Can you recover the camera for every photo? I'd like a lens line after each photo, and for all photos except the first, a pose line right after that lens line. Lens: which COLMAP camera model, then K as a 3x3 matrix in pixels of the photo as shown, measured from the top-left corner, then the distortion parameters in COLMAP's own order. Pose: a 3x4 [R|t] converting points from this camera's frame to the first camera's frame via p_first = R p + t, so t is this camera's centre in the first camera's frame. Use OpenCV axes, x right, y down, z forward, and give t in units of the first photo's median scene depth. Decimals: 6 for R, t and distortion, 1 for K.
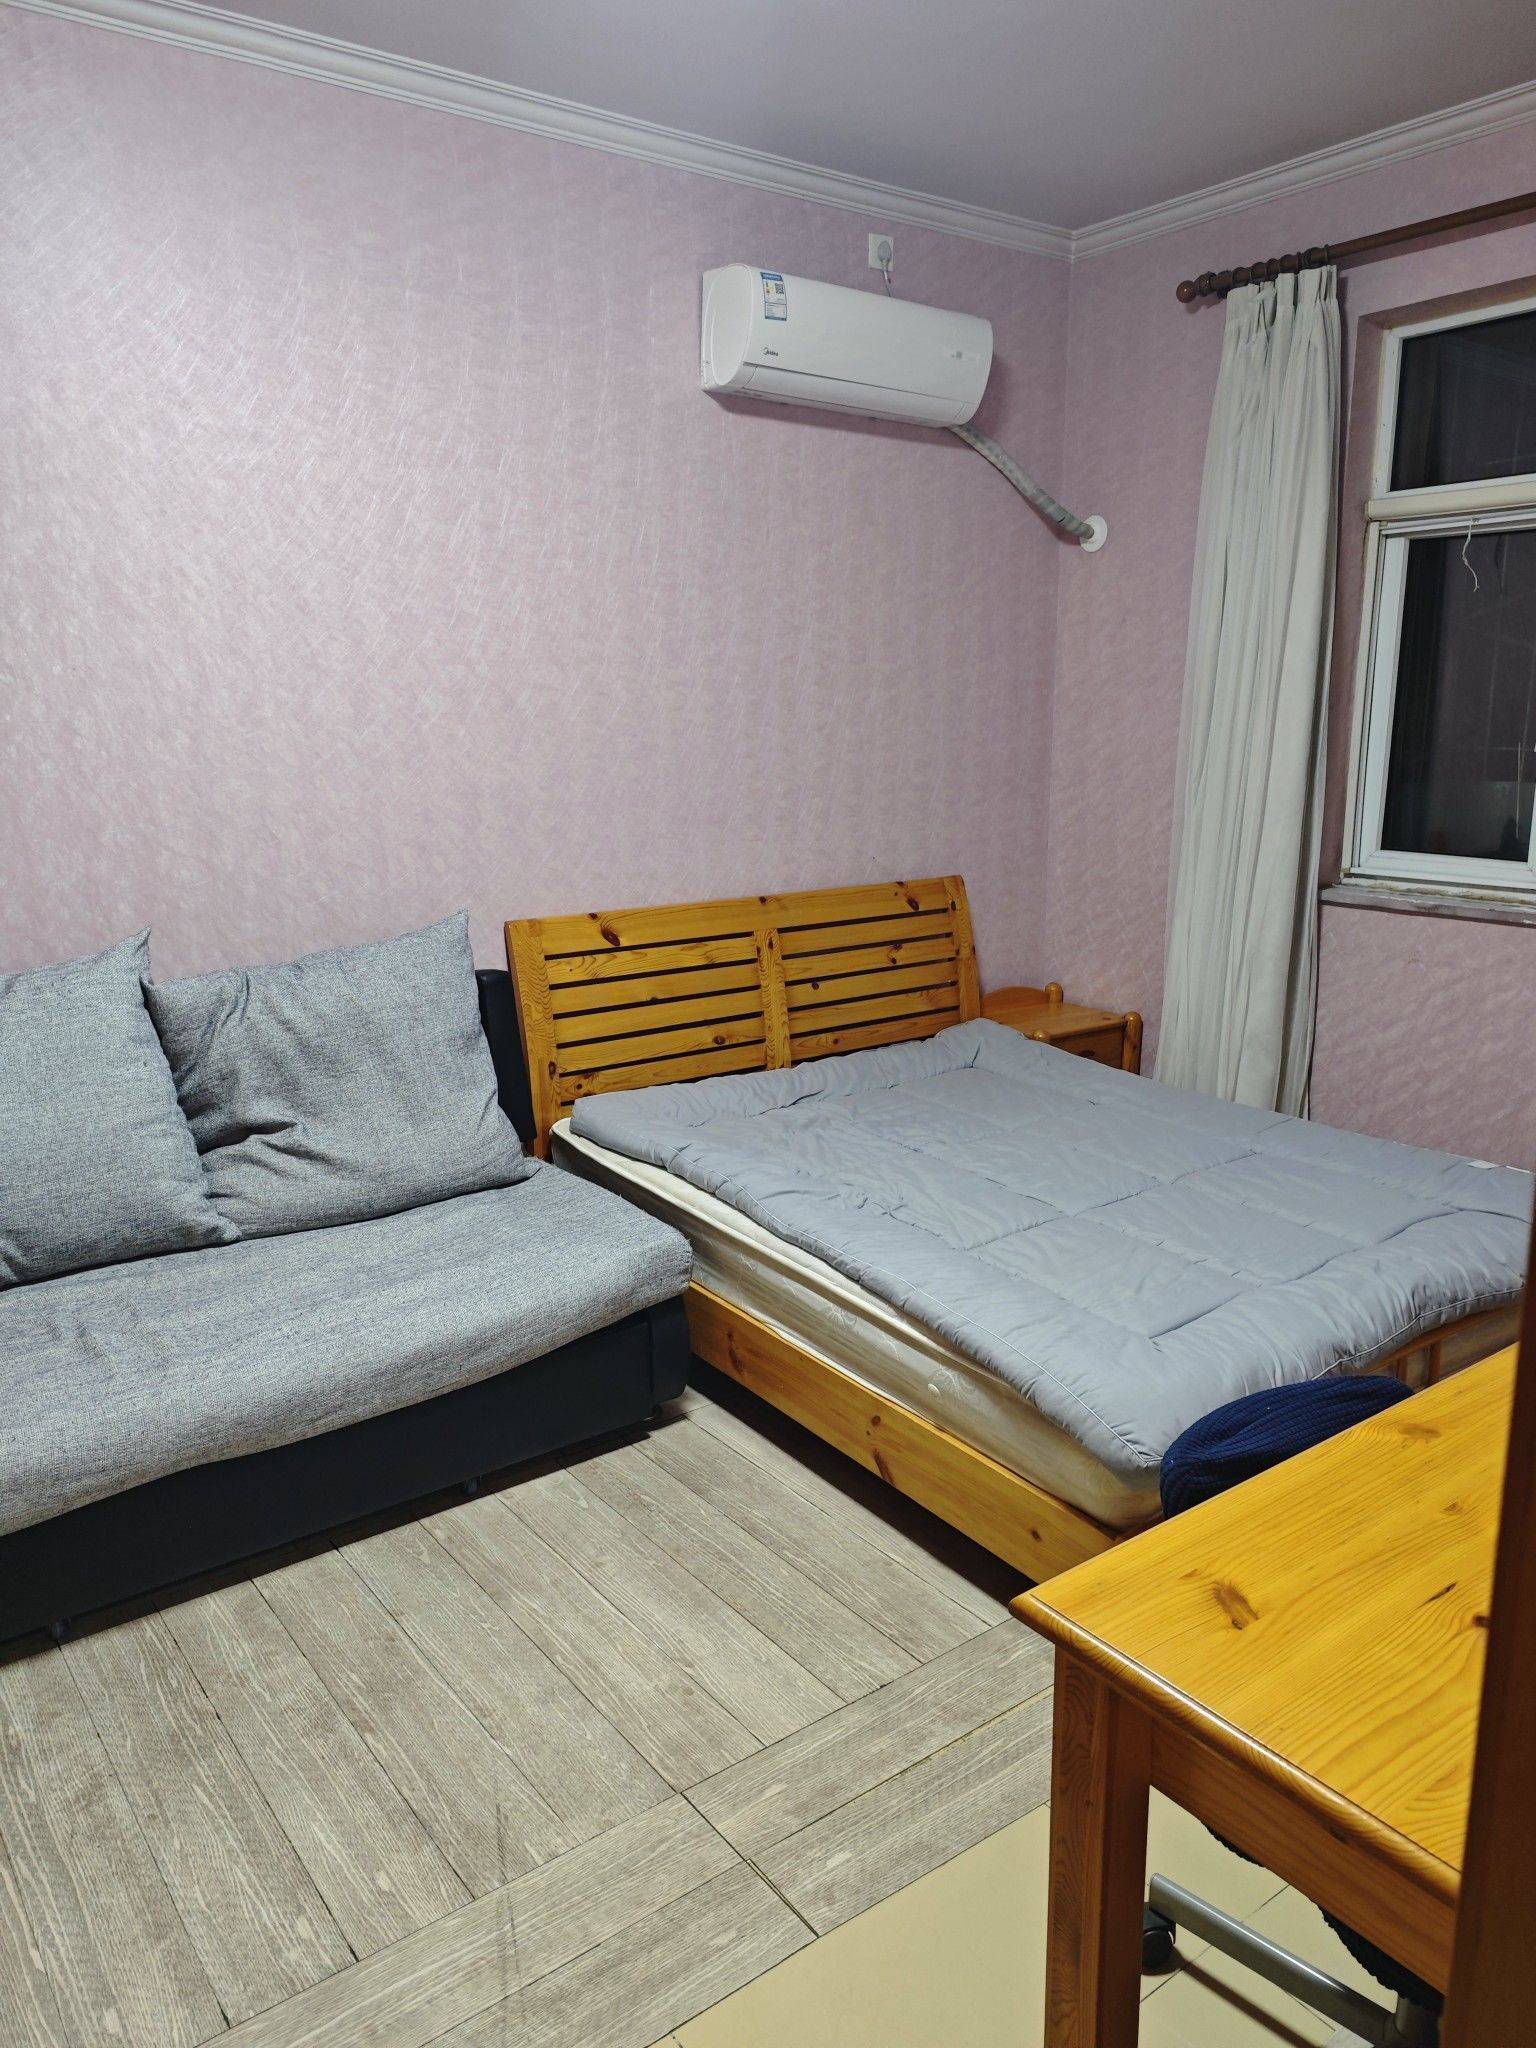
lens RADIAL K [[1477.8, 0, 772.8], [0, 1477.8, 1025.1], [0, 0, 1]] dist [-0.001307, -0.002086]
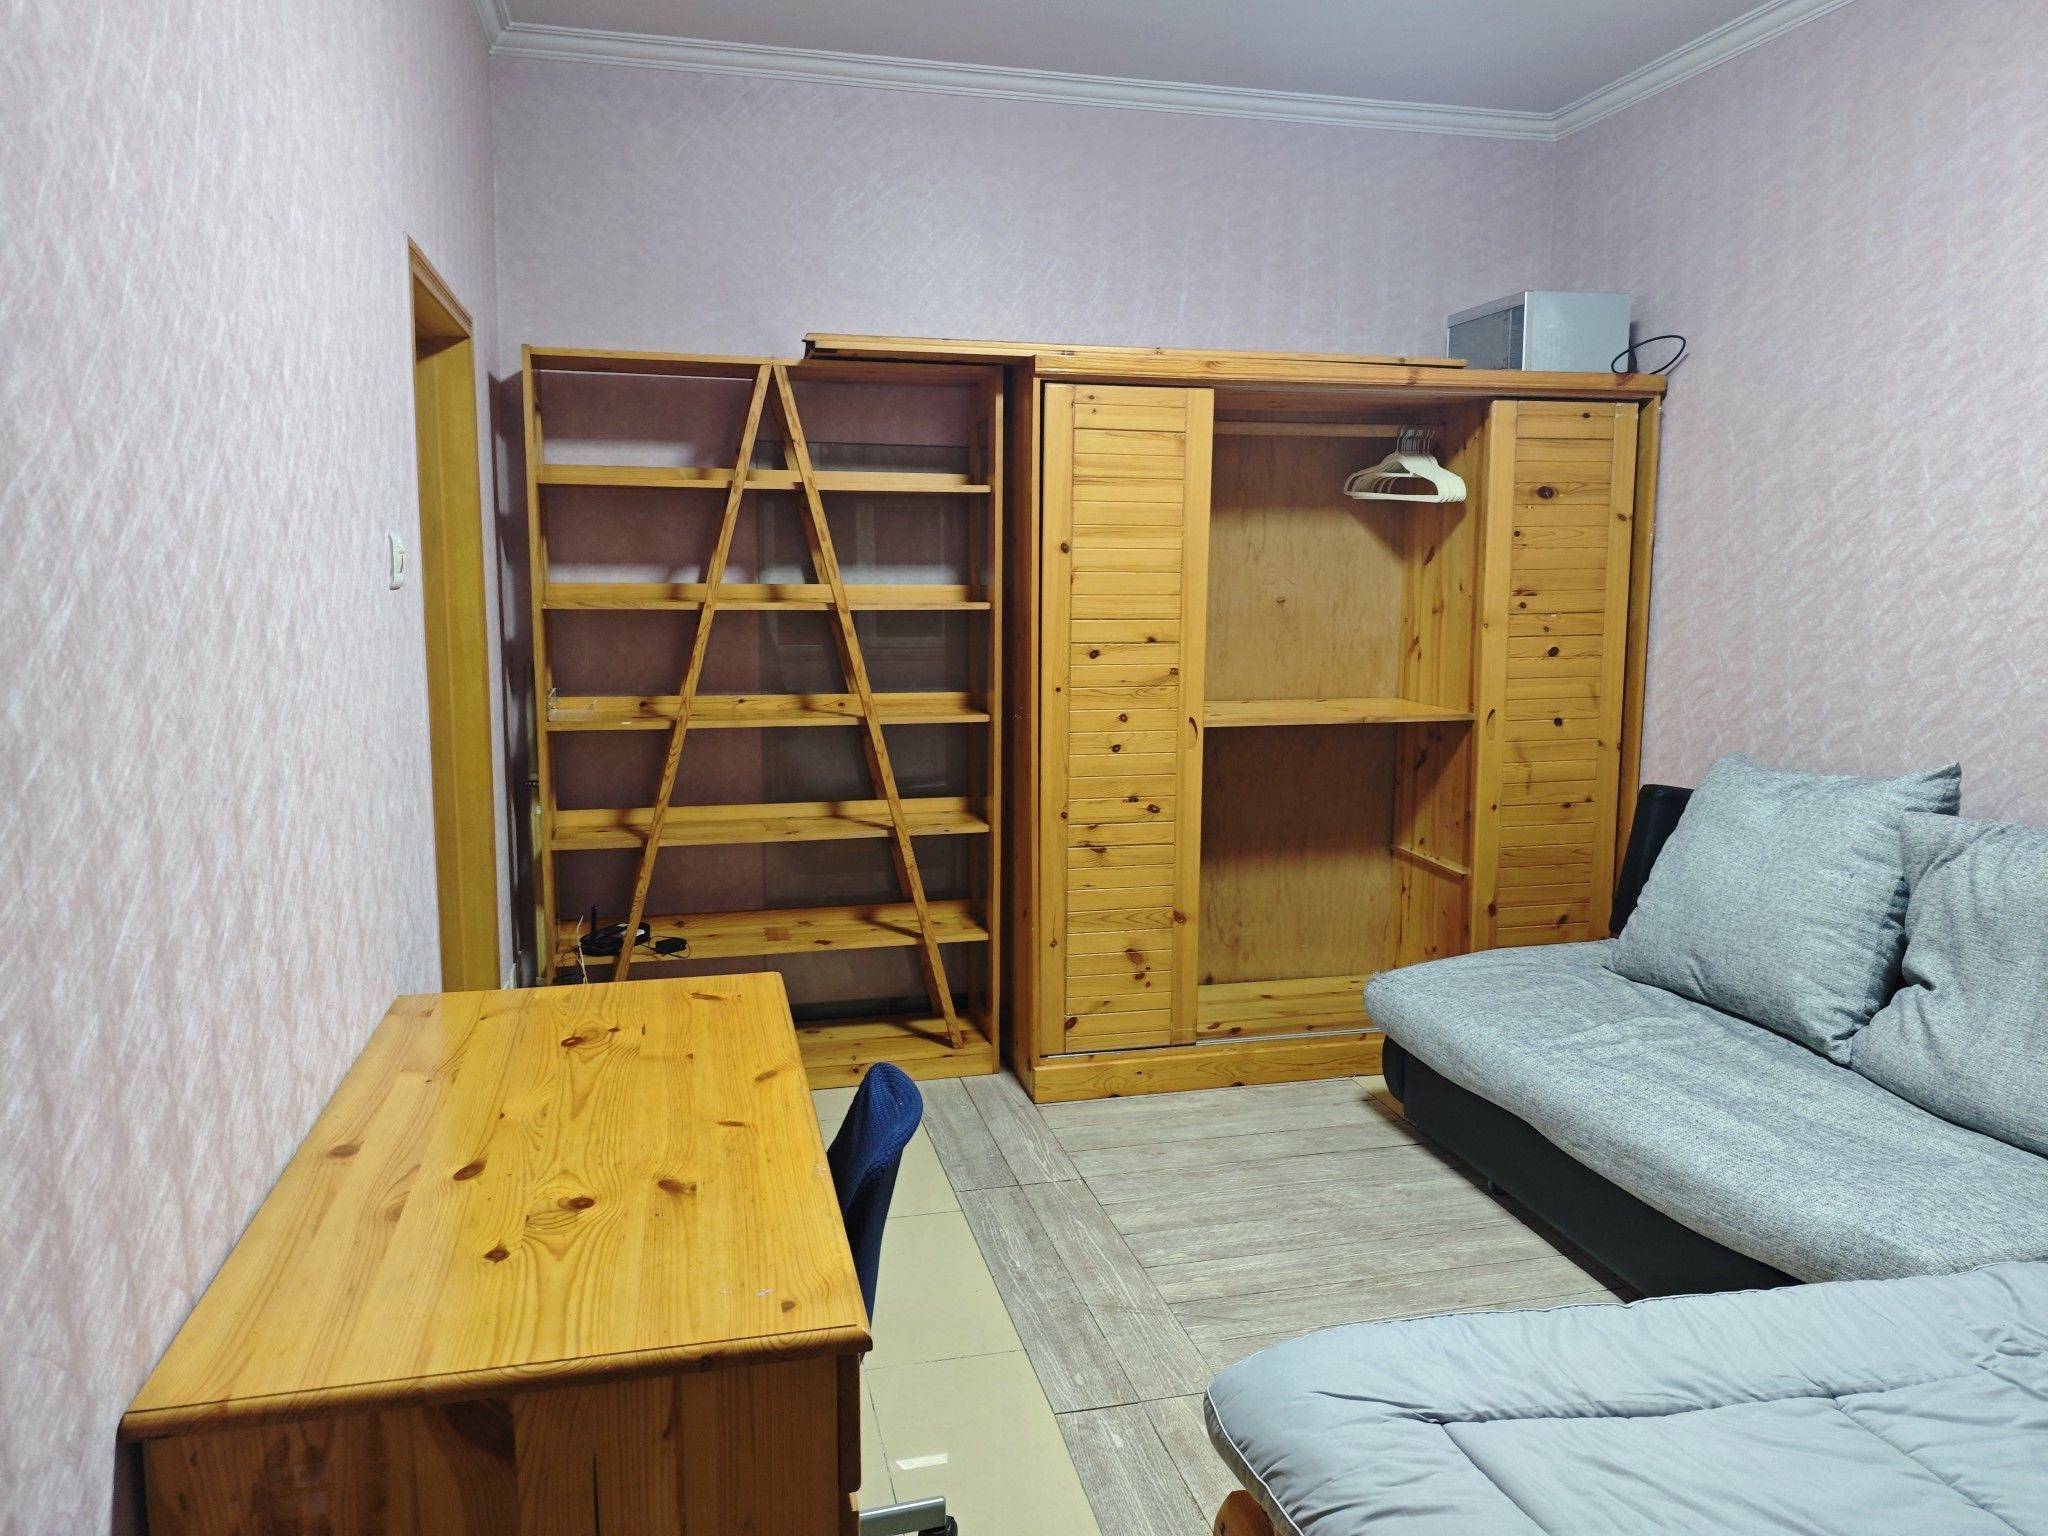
lens RADIAL K [[1477.8, 0, 1029.2], [0, 1477.8, 765.6], [0, 0, 1]] dist [-0.001307, -0.002086]
pose [[-0.400789, 0.129166, -0.907019, 0.779235], [-0.196399, 0.954883, 0.222767, -0.172072], [0.894872, 0.267421, -0.357339, 0.835957]]
